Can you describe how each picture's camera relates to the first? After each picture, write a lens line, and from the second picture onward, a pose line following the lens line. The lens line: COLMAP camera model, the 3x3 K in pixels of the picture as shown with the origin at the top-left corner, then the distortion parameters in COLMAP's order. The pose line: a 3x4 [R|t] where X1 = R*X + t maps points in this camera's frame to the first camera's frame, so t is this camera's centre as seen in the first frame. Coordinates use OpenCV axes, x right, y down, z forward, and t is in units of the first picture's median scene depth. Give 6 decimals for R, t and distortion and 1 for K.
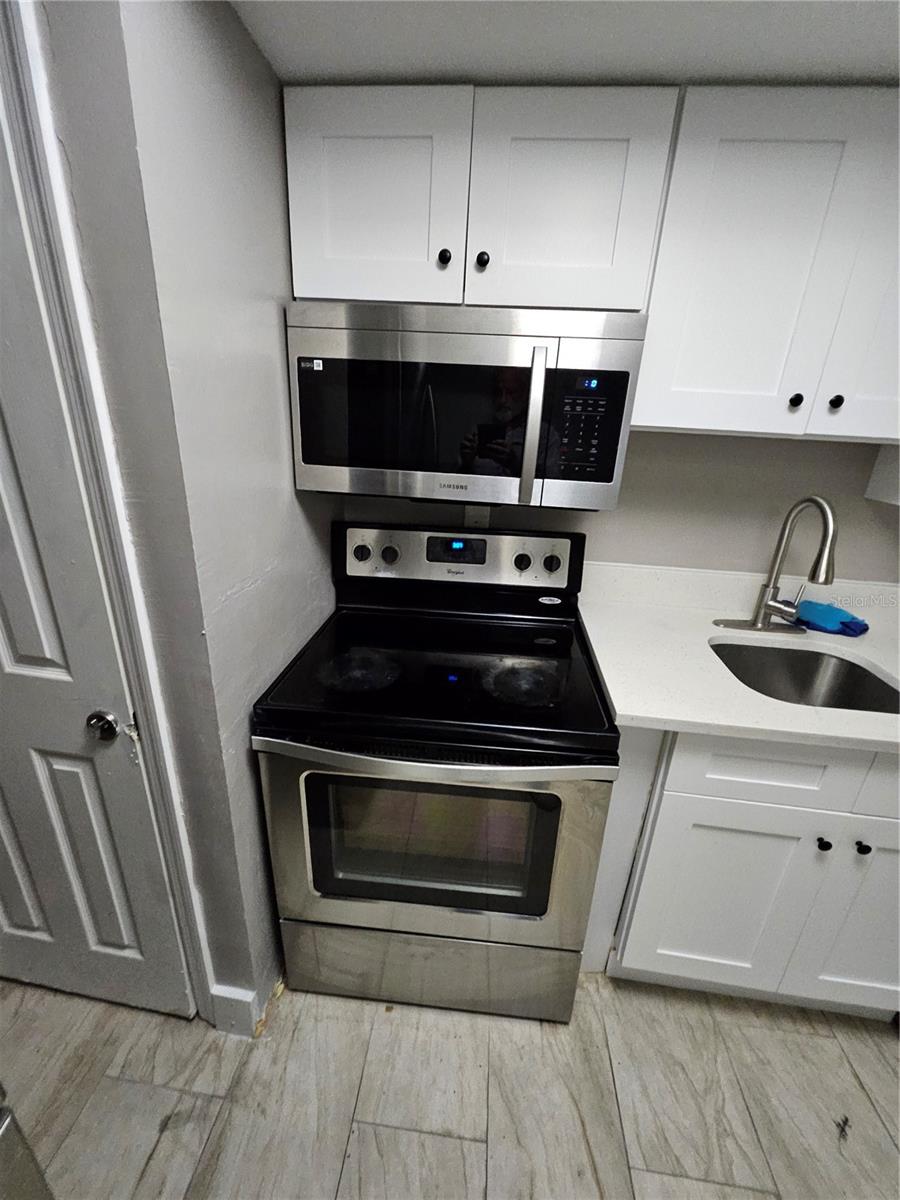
lens RADIAL K [[469.6, 0, 453.0], [0, 469.6, 589.5], [0, 0, 1]] dist [0.000981, -0.000017]
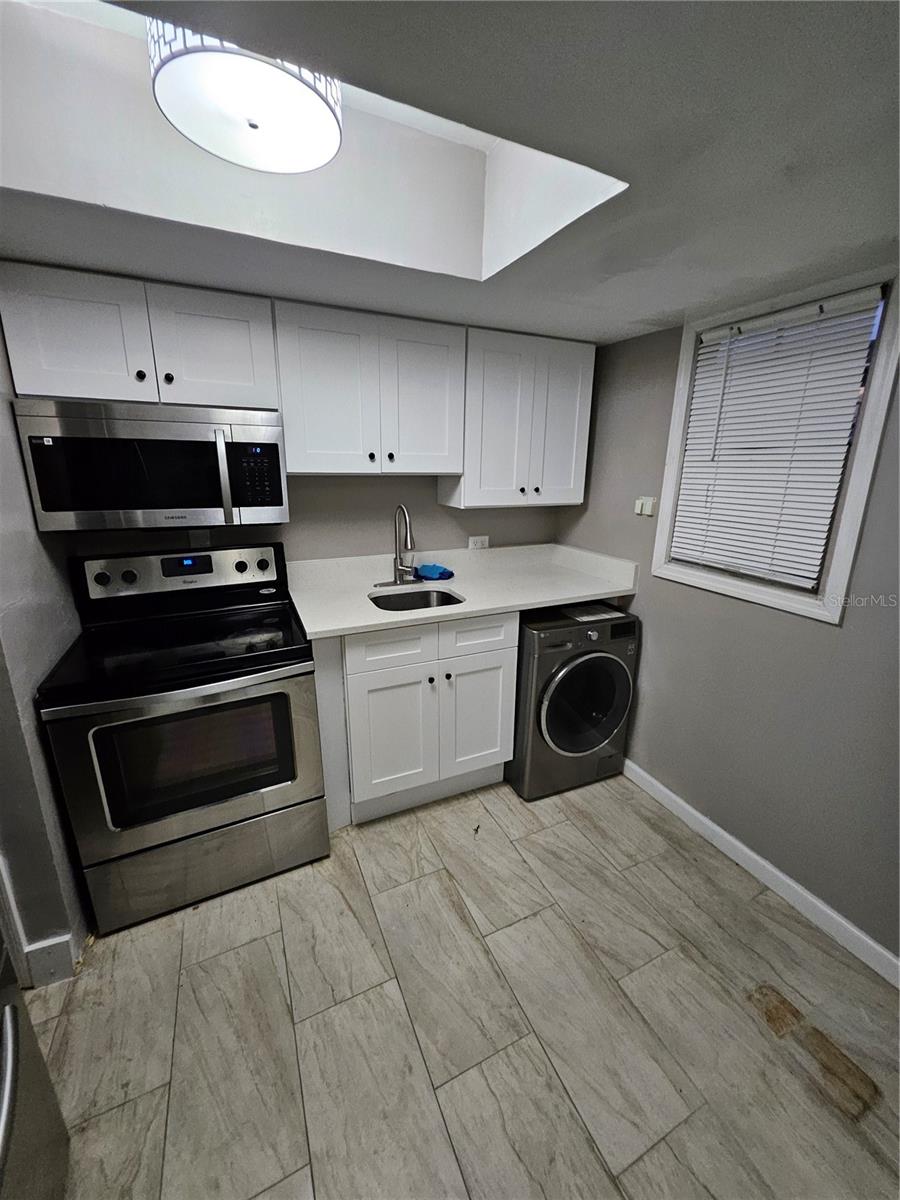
lens RADIAL K [[469.6, 0, 452.0], [0, 469.6, 589.0], [0, 0, 1]] dist [0.000981, -0.000017]
pose [[0.857510, -0.168178, 0.486202, -0.010129], [0.202694, 0.979061, -0.018829, 0.199283], [-0.472855, 0.114696, 0.873644, -0.661898]]
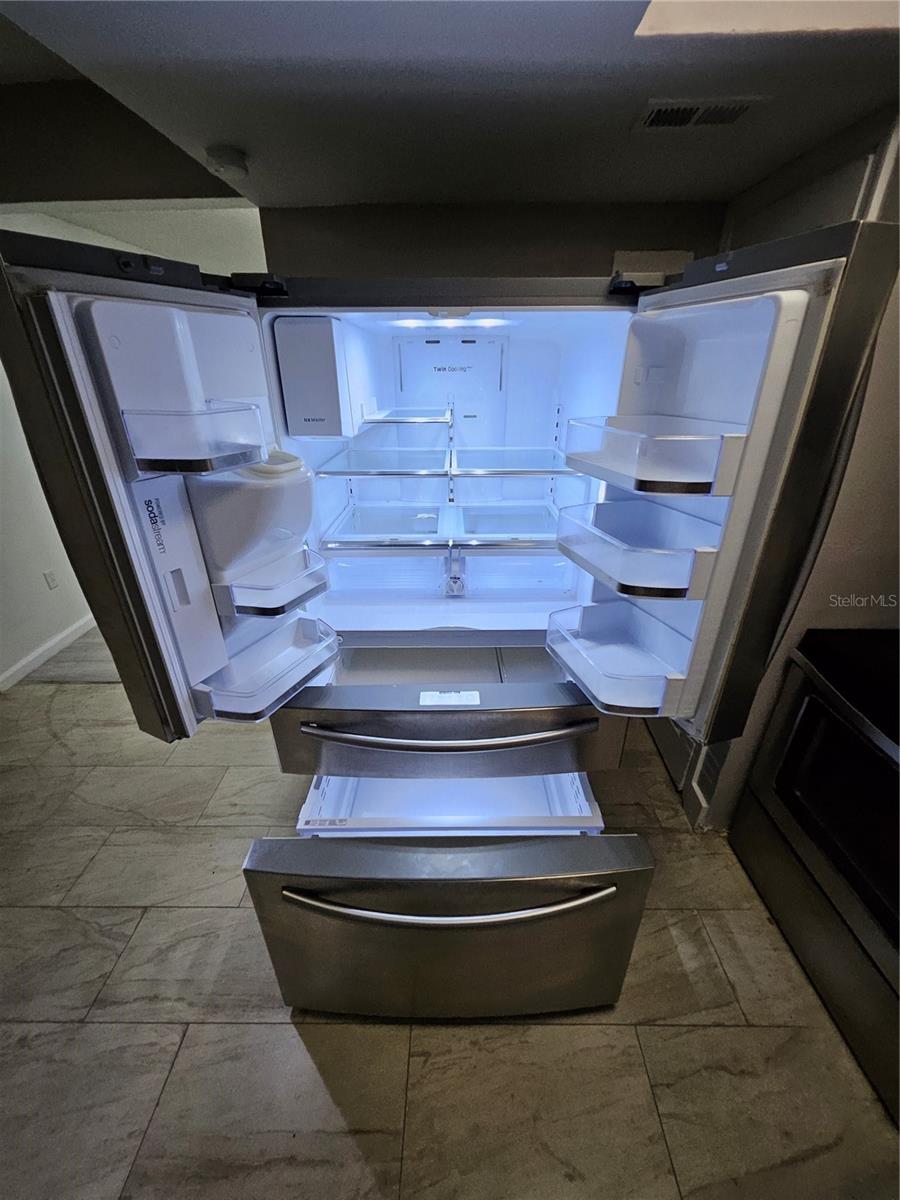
lens RADIAL K [[469.6, 0, 455.6], [0, 469.6, 592.1], [0, 0, 1]] dist [0.000981, -0.000017]
pose [[0.092703, 0.398385, -0.912522, 0.599561], [-0.336954, 0.874947, 0.347750, 0.014328], [0.936946, 0.275240, 0.215347, -0.261830]]
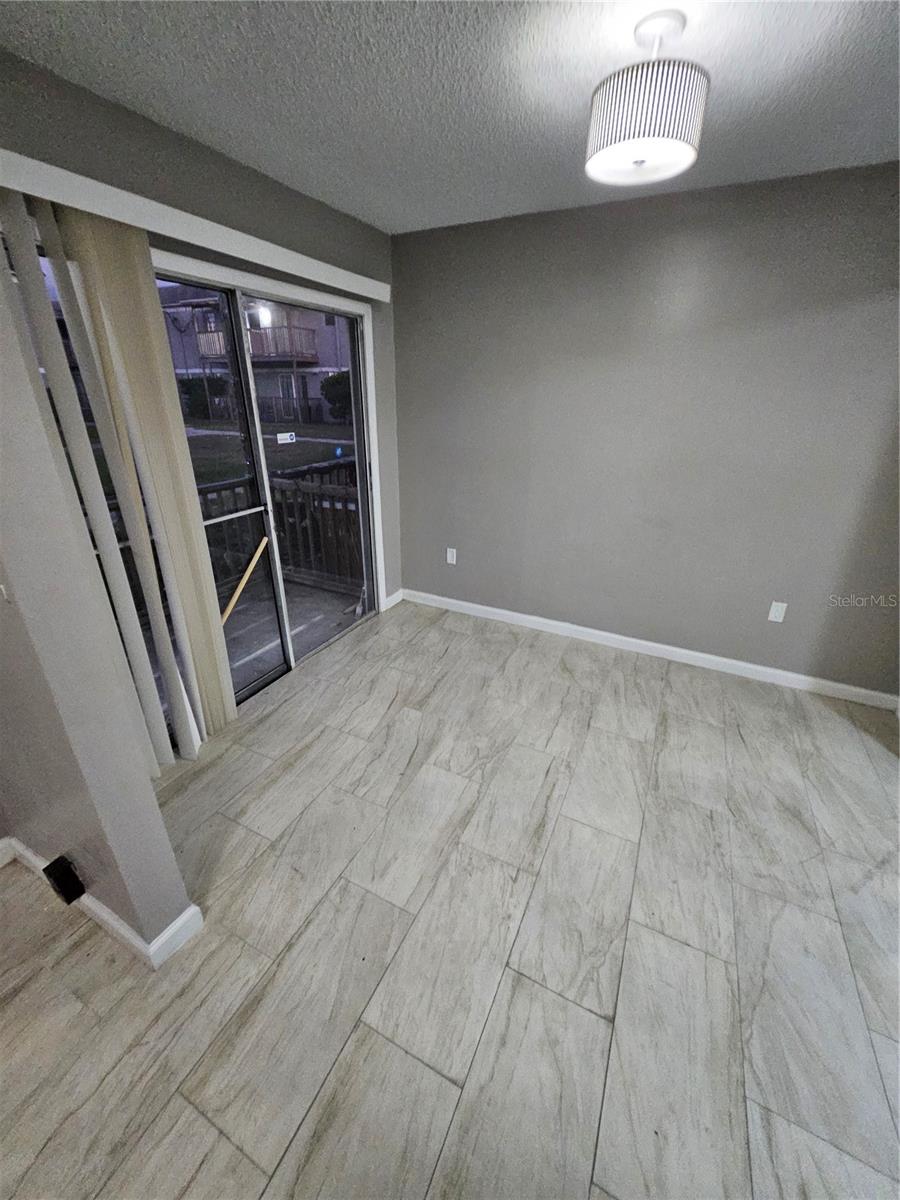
lens RADIAL K [[469.6, 0, 451.7], [0, 469.6, 589.9], [0, 0, 1]] dist [0.000981, -0.000017]
pose [[-0.933762, -0.184426, 0.306716, -0.154105], [0.074340, 0.738364, 0.670292, 0.080712], [-0.350088, 0.648695, -0.675747, -0.335736]]
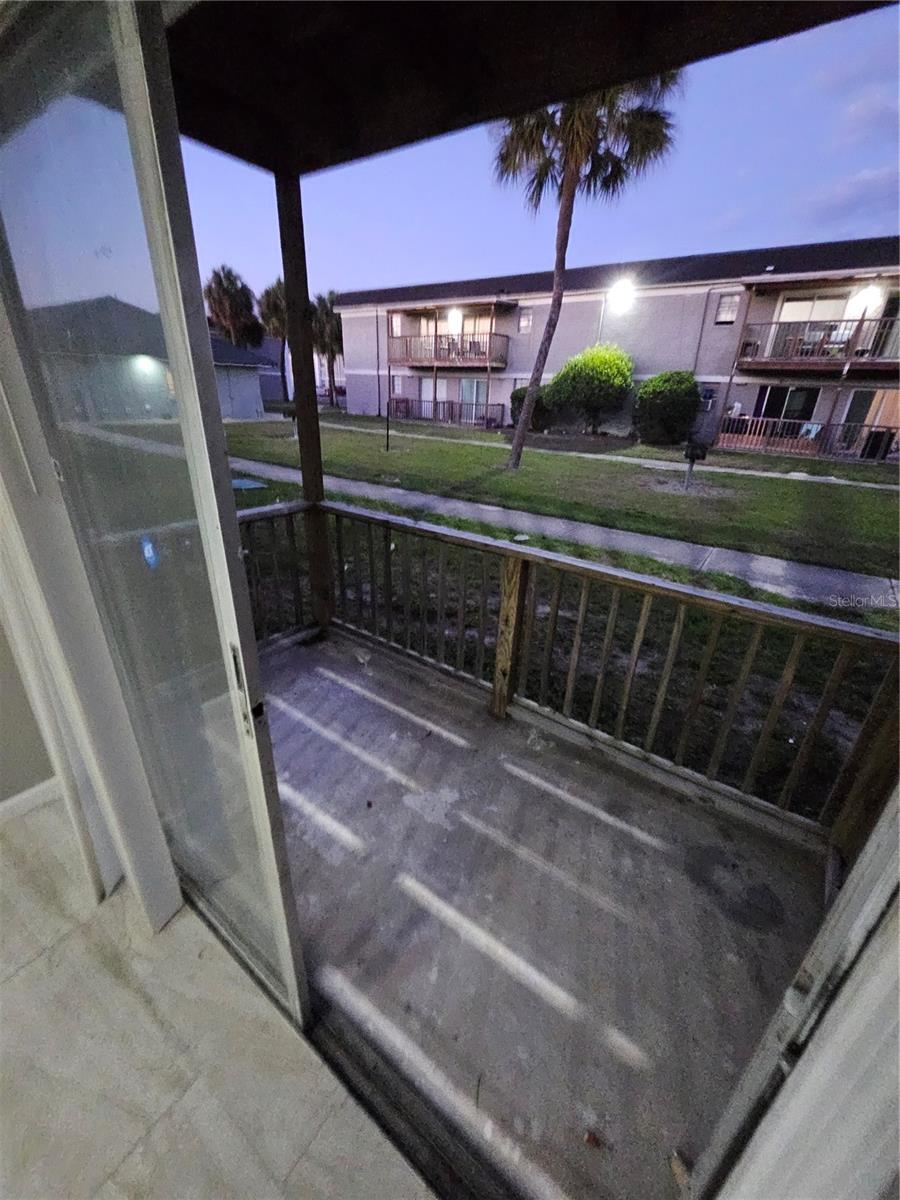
lens RADIAL K [[469.6, 0, 452.5], [0, 469.6, 592.0], [0, 0, 1]] dist [0.000981, -0.000017]
pose [[0.491229, -0.366933, 0.789971, 0.981726], [0.281307, 0.925170, 0.254806, 0.930331], [-0.824355, 0.097056, 0.557691, -2.478401]]
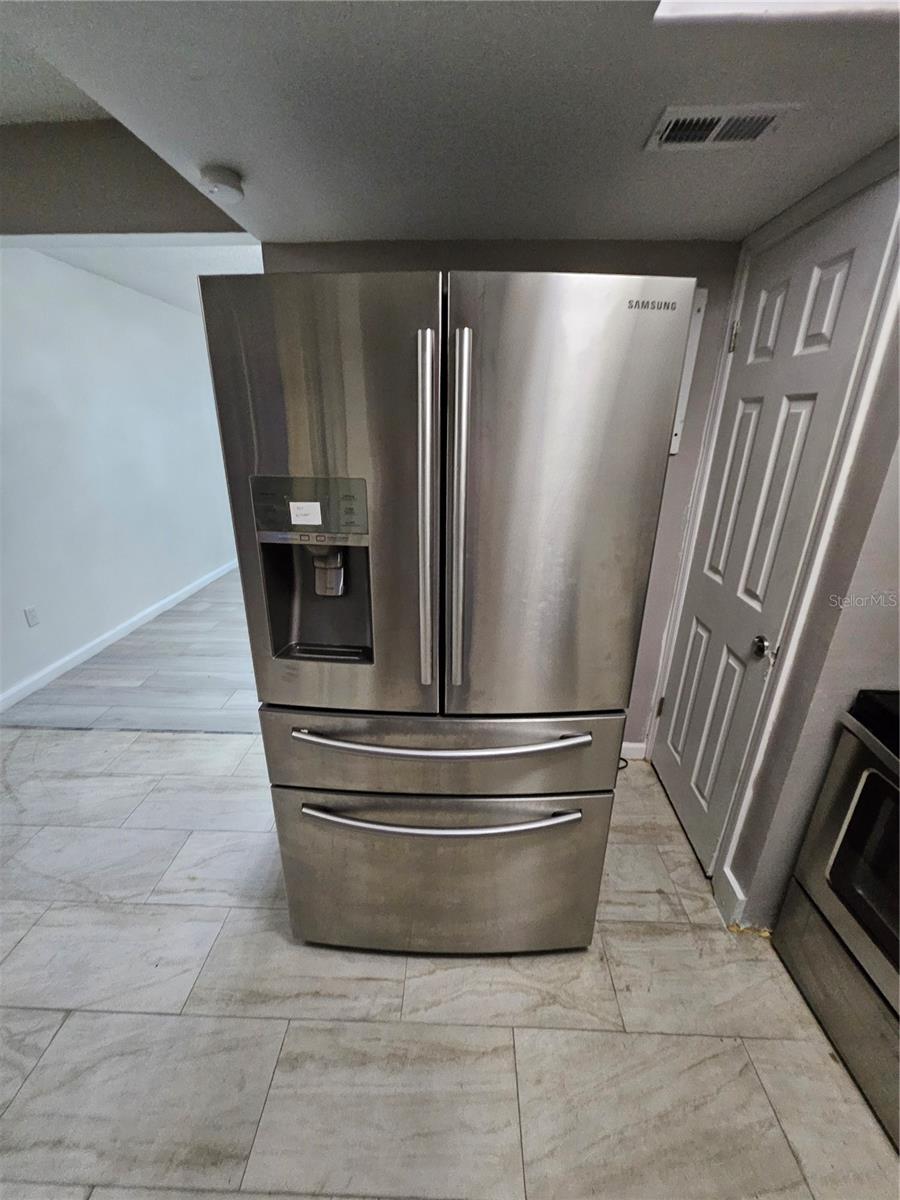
lens RADIAL K [[469.6, 0, 452.4], [0, 469.6, 591.9], [0, 0, 1]] dist [0.000981, -0.000017]
pose [[0.071801, 0.303590, -0.950093, 0.472935], [-0.351555, 0.899125, 0.260736, 0.065508], [0.933410, 0.315289, 0.171287, -0.210338]]
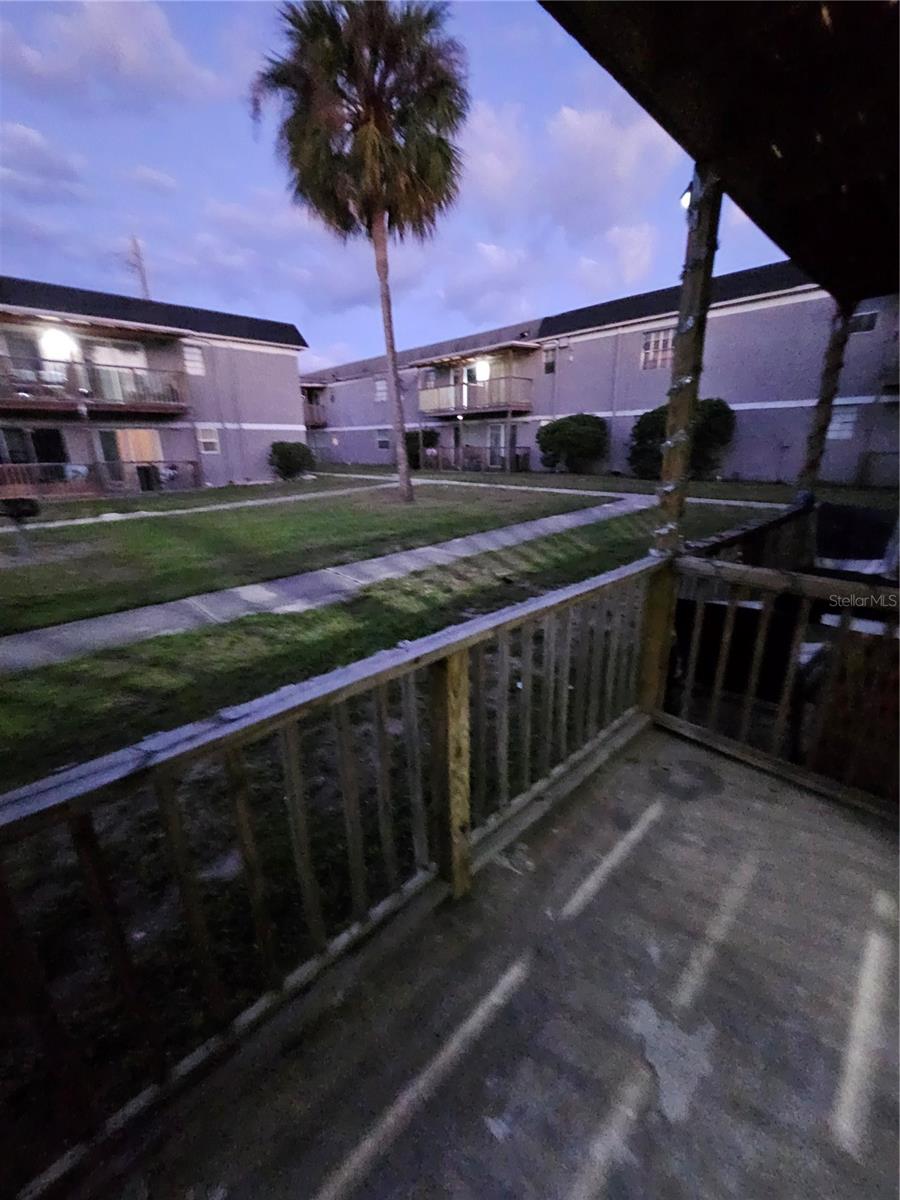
lens RADIAL K [[469.6, 0, 457.5], [0, 469.6, 593.5], [0, 0, 1]] dist [0.000981, -0.000017]
pose [[-0.765127, -0.224757, 0.603378, 2.006450], [0.201260, 0.806661, 0.555692, 0.583842], [-0.611617, 0.546610, -0.571964, -1.026050]]
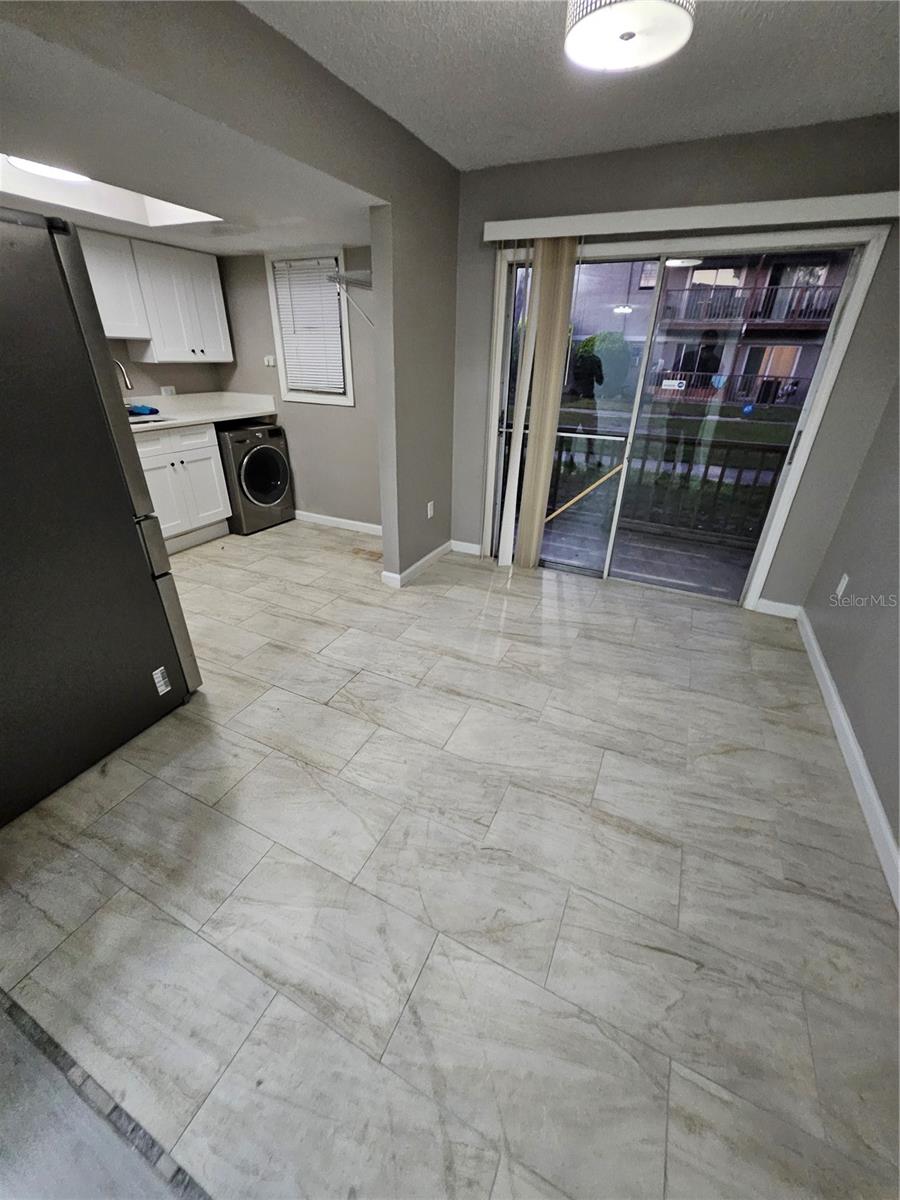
lens RADIAL K [[469.6, 0, 454.1], [0, 469.6, 592.0], [0, 0, 1]] dist [0.000981, -0.000017]
pose [[0.338023, -0.455635, 0.823491, -1.515761], [0.314199, 0.879427, 0.357613, 0.673663], [-0.887141, 0.137859, 0.440426, -1.895394]]
